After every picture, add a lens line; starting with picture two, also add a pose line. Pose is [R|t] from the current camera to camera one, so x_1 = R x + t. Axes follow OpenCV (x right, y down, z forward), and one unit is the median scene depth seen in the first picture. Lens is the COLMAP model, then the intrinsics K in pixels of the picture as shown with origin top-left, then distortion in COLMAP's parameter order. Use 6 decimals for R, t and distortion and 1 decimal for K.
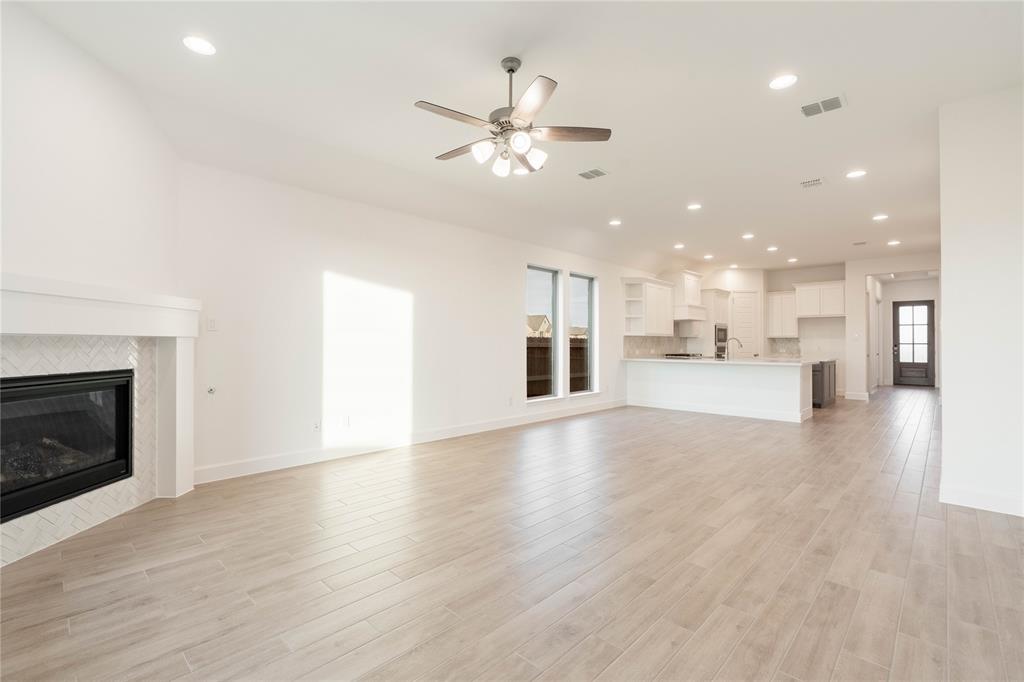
lens RADIAL K [[458.7, 0, 512.6], [0, 458.7, 339.5], [0, 0, 1]] dist [-0.003582, 0.000076]
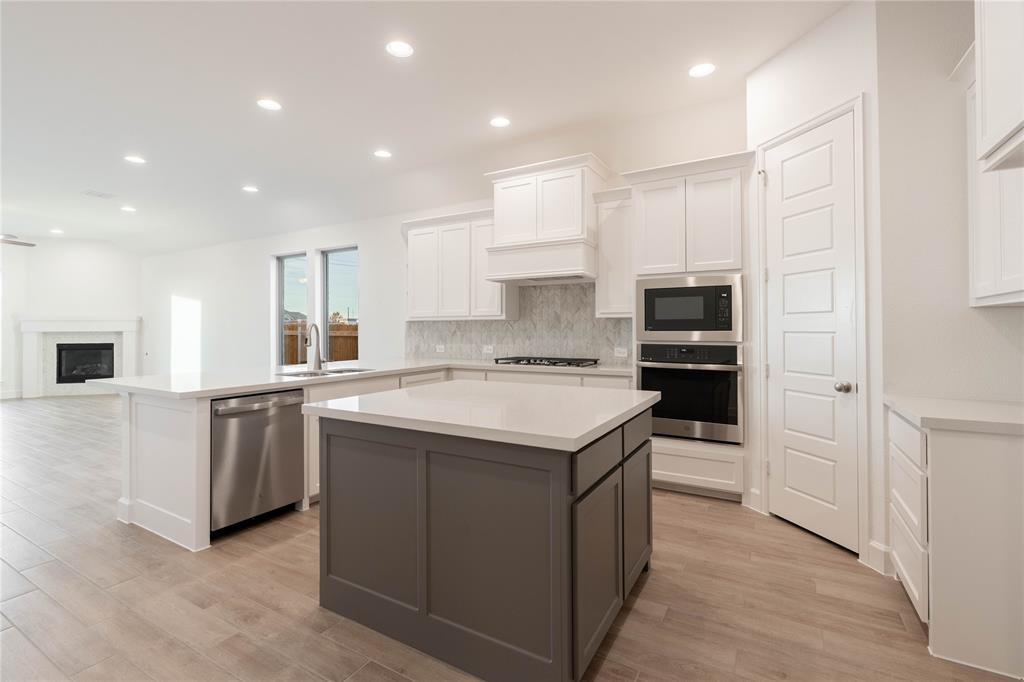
lens RADIAL K [[462.9, 0, 509.3], [0, 462.9, 325.0], [0, 0, 1]] dist [-0.002986, -0.000167]
pose [[0.232810, -0.010406, -0.972467, 0.735481], [0.014125, 0.999873, -0.007318, 0.002578], [0.972420, -0.012033, 0.232928, 0.809232]]
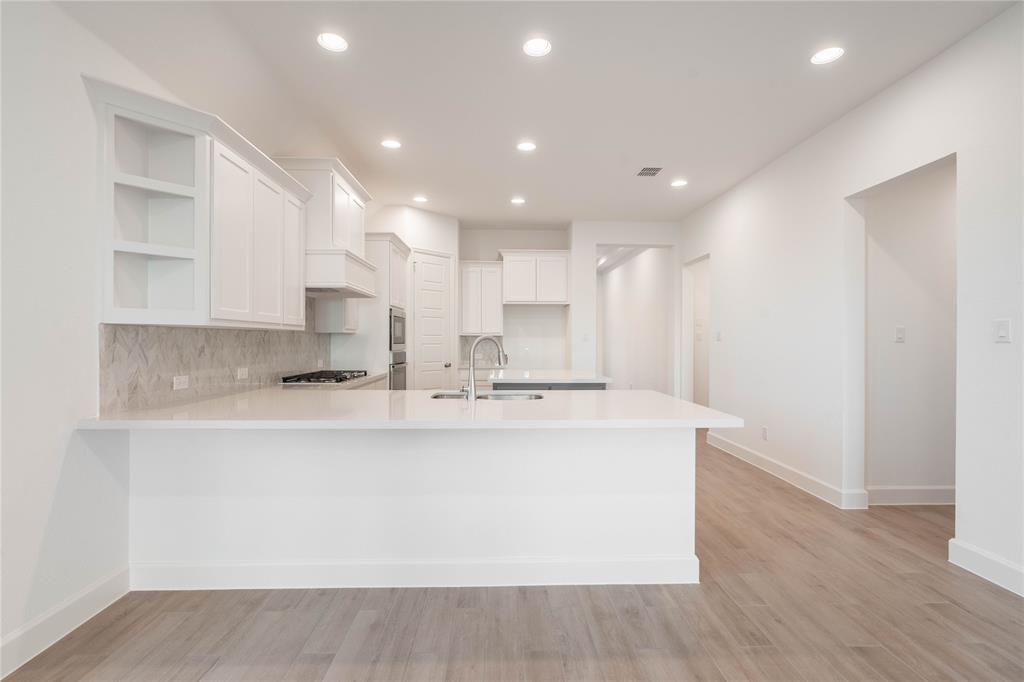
lens RADIAL K [[458.7, 0, 512.6], [0, 458.7, 339.5], [0, 0, 1]] dist [-0.003582, 0.000076]
pose [[0.701414, 0.002154, 0.712751, 0.181447], [-0.009806, 0.999930, 0.006627, -0.003168], [-0.712687, -0.011638, 0.701386, 0.552005]]
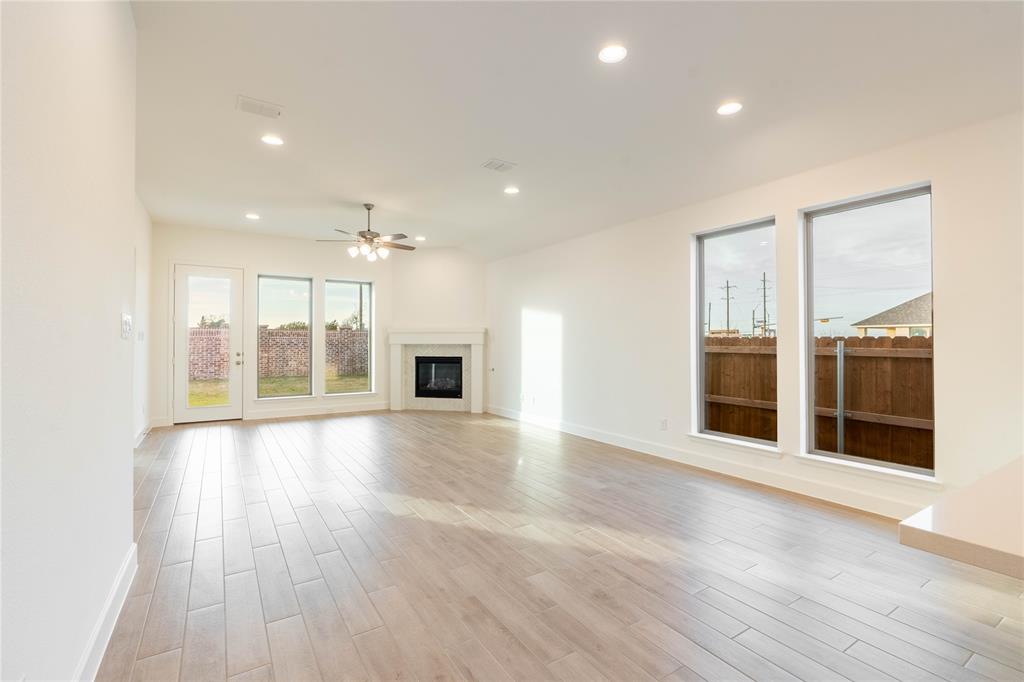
lens RADIAL K [[458.7, 0, 512.6], [0, 458.7, 339.5], [0, 0, 1]] dist [-0.003582, 0.000076]
pose [[-0.239729, -0.010532, -0.970783, 0.488579], [0.006092, 0.999905, -0.012352, 0.000045], [0.970821, -0.008875, -0.239642, 0.575067]]
